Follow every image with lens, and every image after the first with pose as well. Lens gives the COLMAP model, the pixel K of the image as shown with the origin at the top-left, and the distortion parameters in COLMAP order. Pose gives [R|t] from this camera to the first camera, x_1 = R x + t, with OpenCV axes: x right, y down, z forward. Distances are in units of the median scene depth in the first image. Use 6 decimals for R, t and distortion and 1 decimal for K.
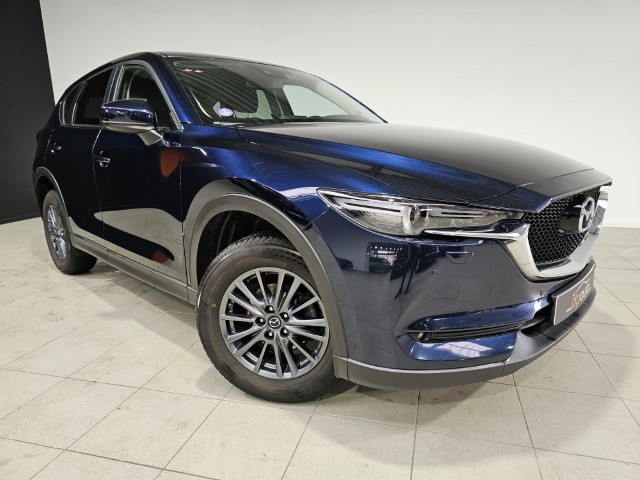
lens RADIAL K [[441.8, 0, 325.3], [0, 441.8, 234.3], [0, 0, 1]] dist [0.052420, -0.041061]
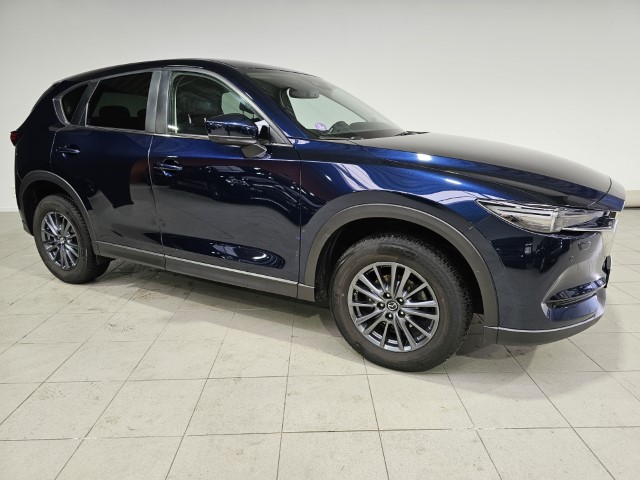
lens RADIAL K [[441.8, 0, 317.4], [0, 441.8, 240.2], [0, 0, 1]] dist [0.052420, -0.041061]
pose [[0.959487, -0.059895, 0.275314, -0.629032], [0.046248, 0.997370, 0.055802, -0.059966], [-0.277932, -0.040808, 0.959734, -0.091567]]
